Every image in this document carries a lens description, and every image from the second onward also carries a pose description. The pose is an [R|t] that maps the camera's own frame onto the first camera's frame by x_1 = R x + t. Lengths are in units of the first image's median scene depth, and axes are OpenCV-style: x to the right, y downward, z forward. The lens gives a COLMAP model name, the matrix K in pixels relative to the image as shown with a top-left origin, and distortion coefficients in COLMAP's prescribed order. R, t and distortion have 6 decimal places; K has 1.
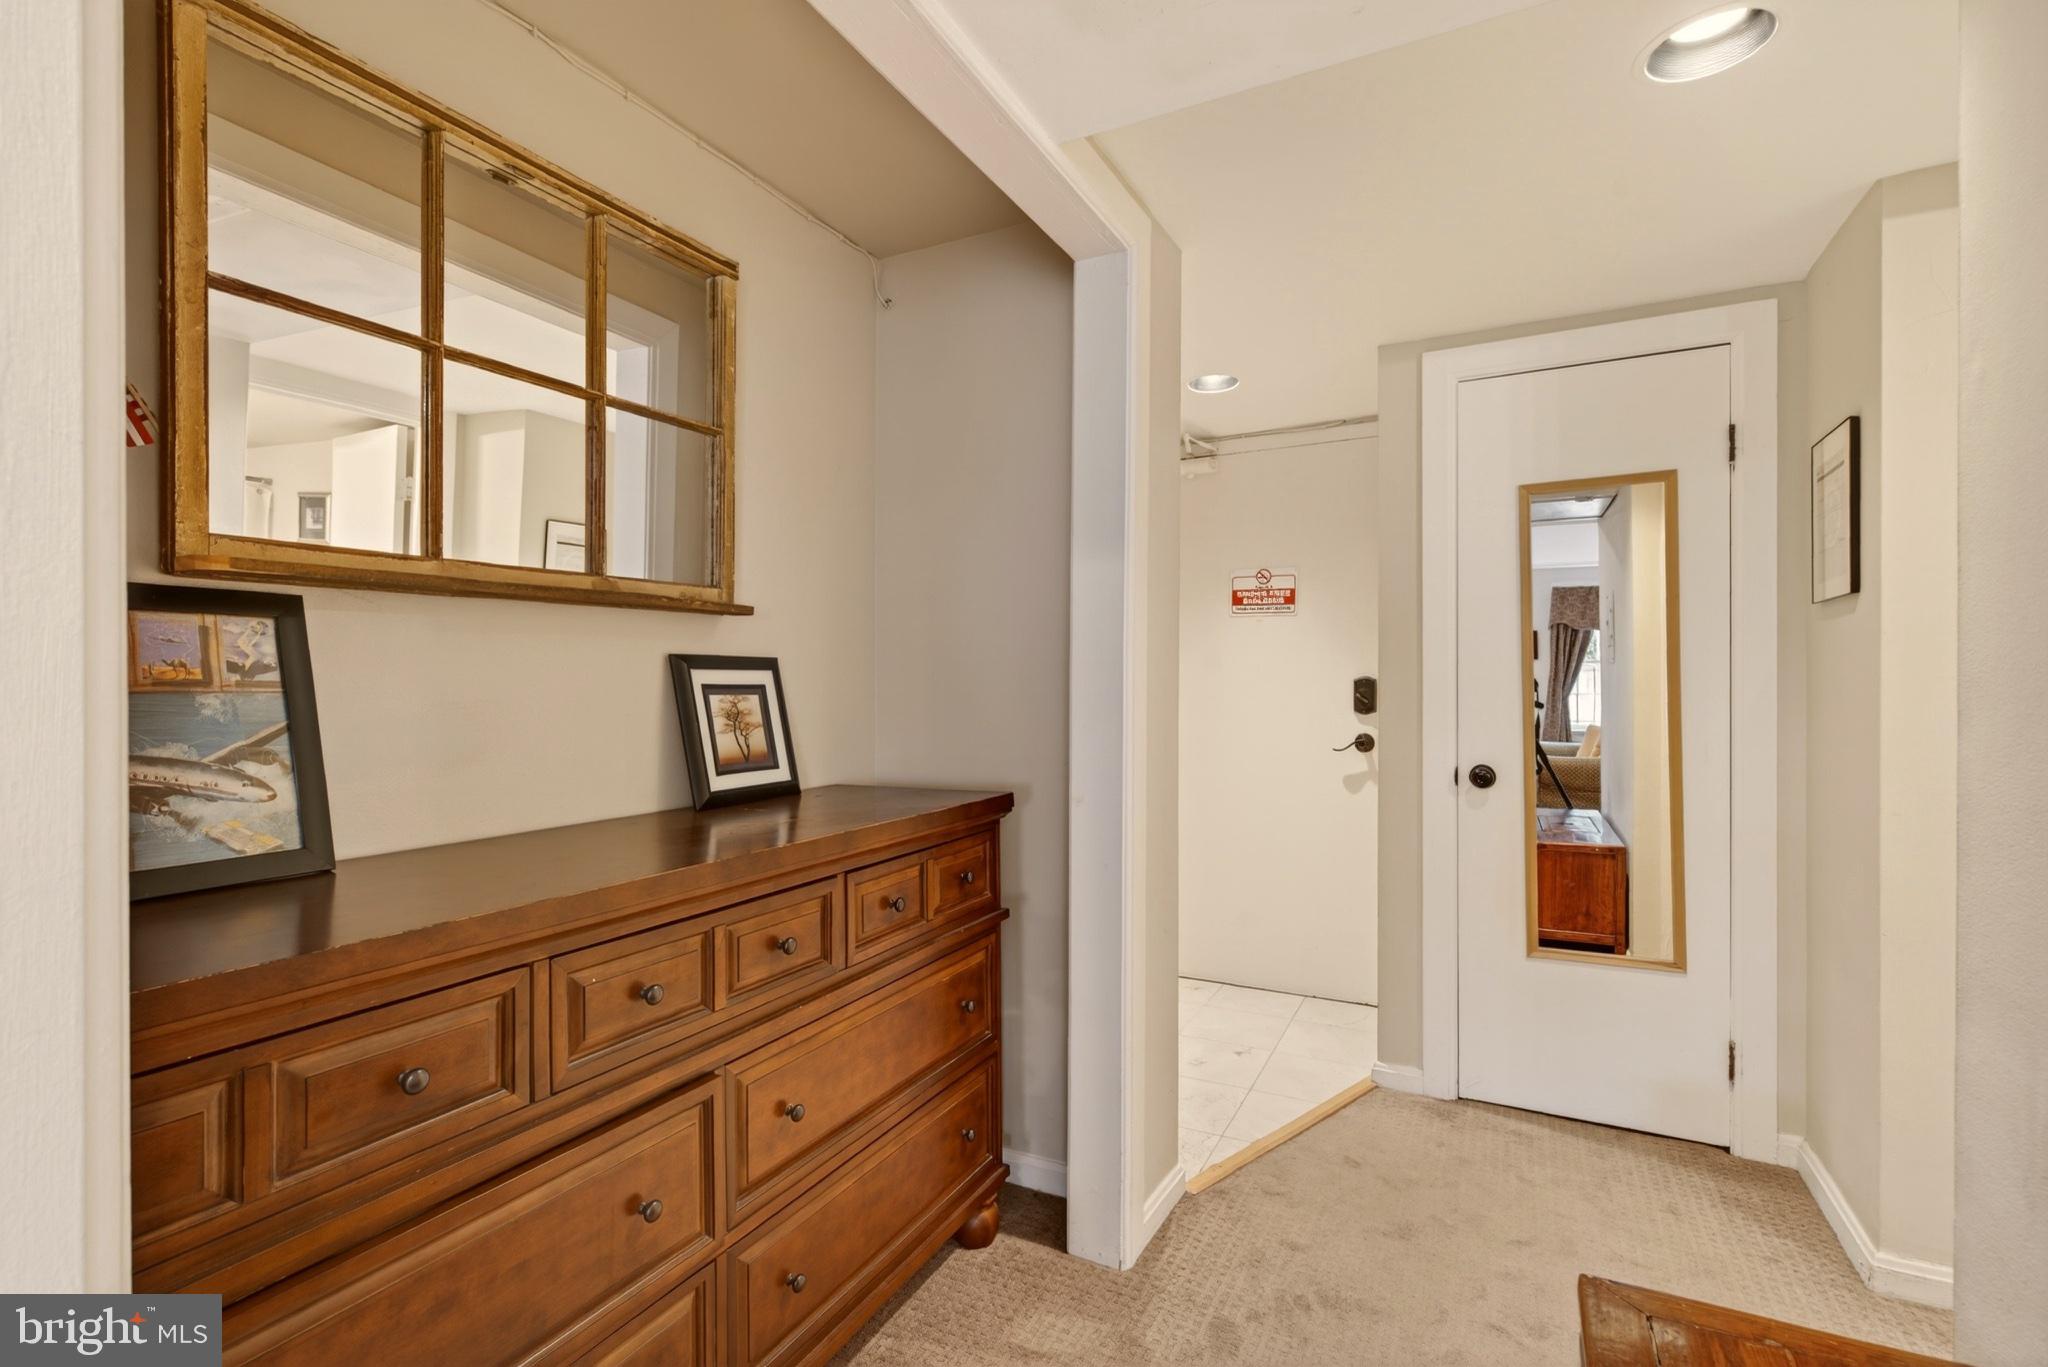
lens RADIAL K [[936.1, 0, 1014.1], [0, 936.1, 691.4], [0, 0, 1]] dist [-0.003445, -0.003028]
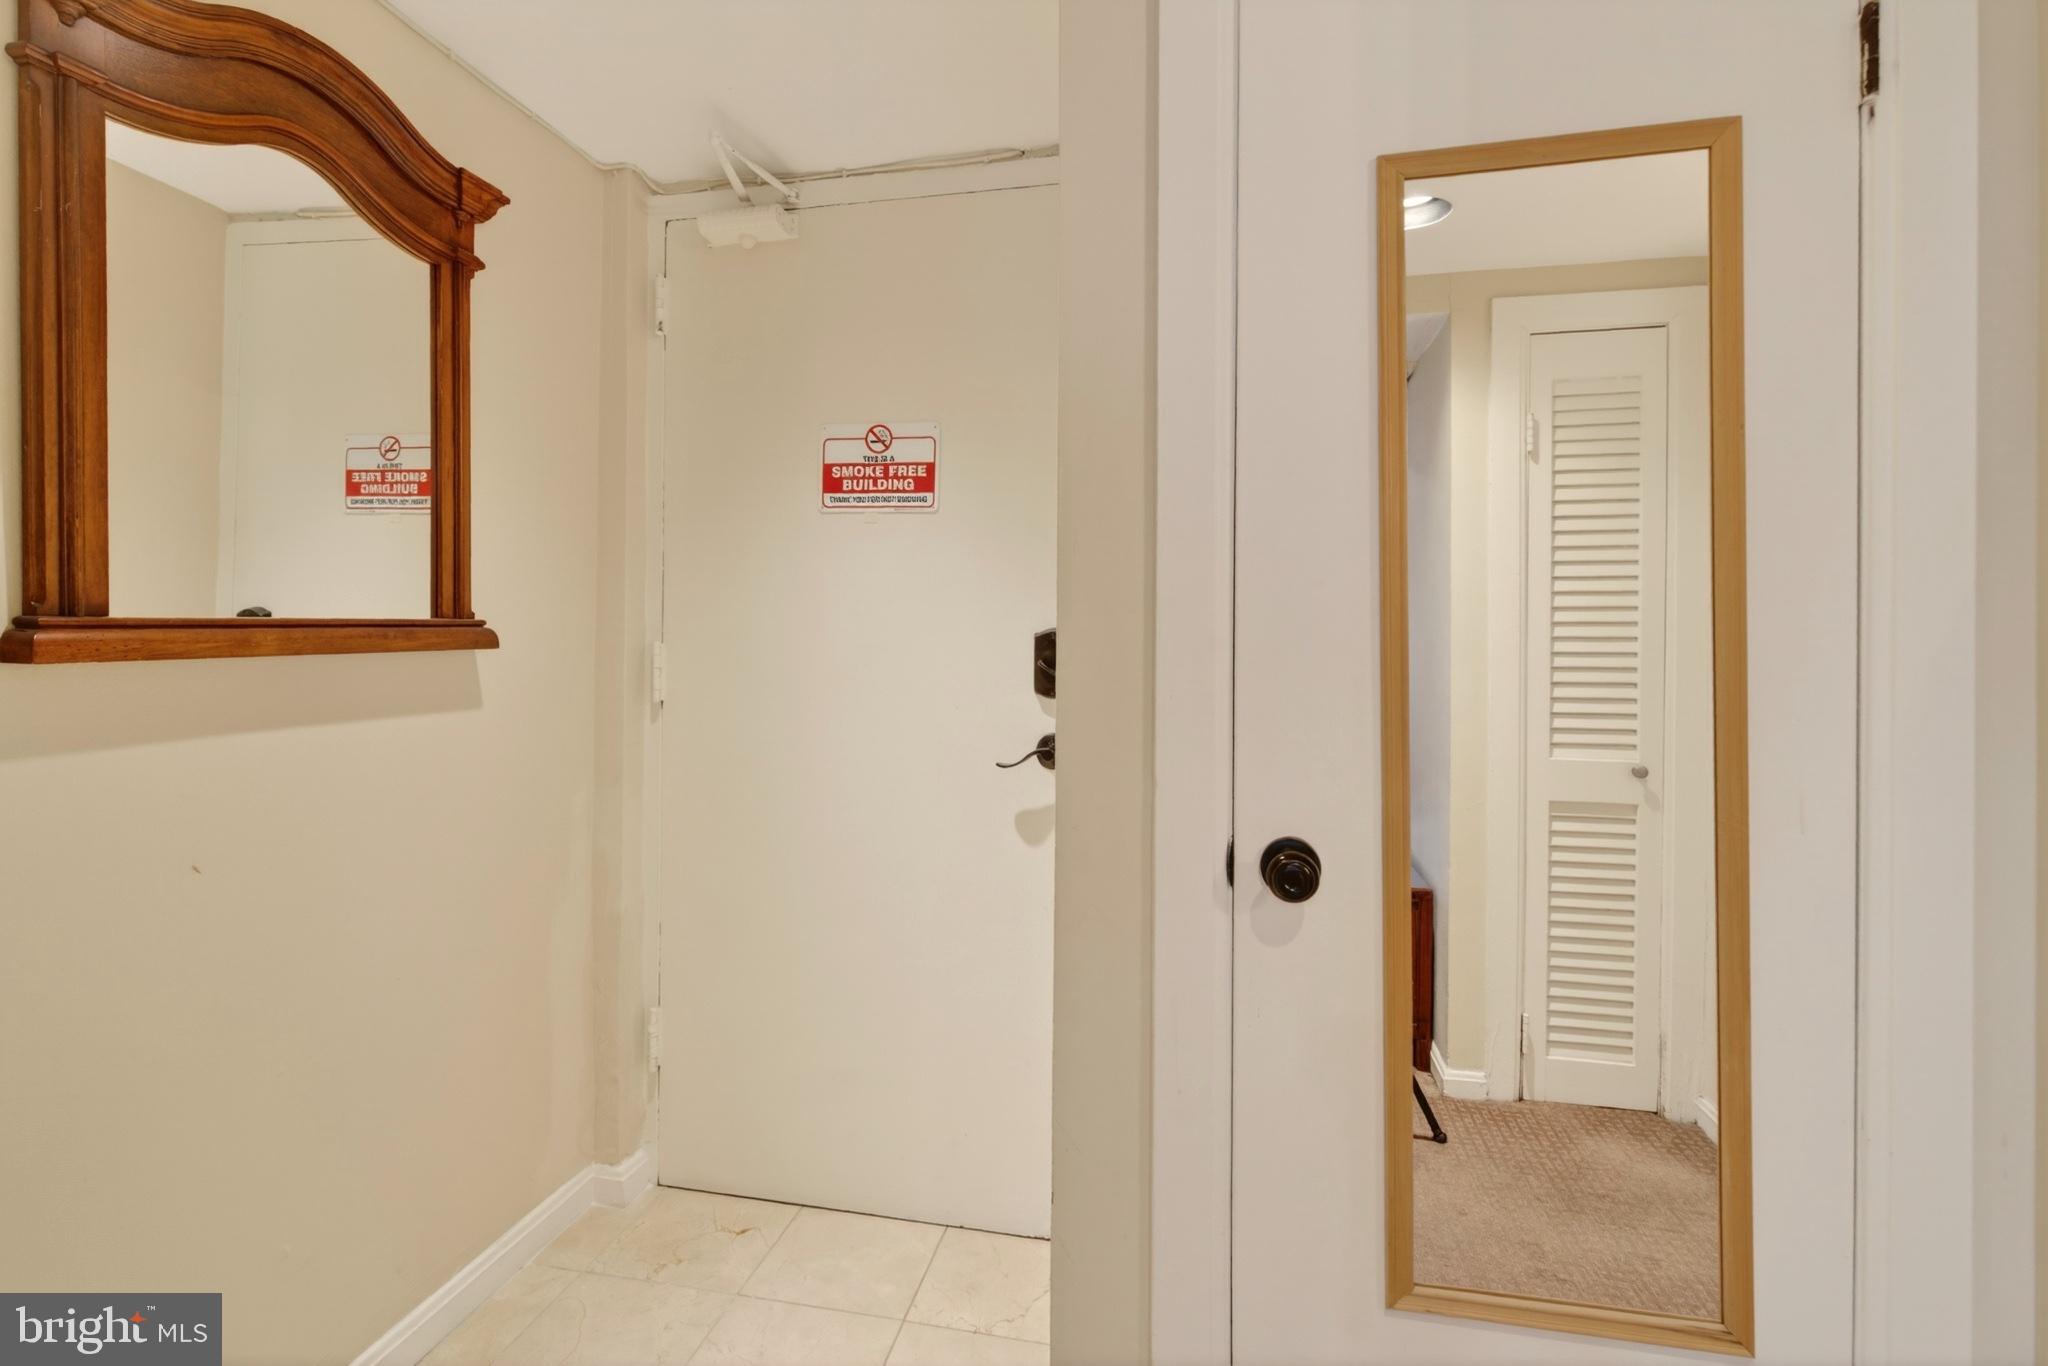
lens RADIAL K [[936.1, 0, 1019.1], [0, 936.1, 662.0], [0, 0, 1]] dist [-0.003445, -0.003028]
pose [[0.961559, 0.009338, 0.274440, 0.208723], [-0.010863, 0.999933, 0.004040, 0.001908], [-0.274384, -0.006866, 0.961596, 0.486435]]
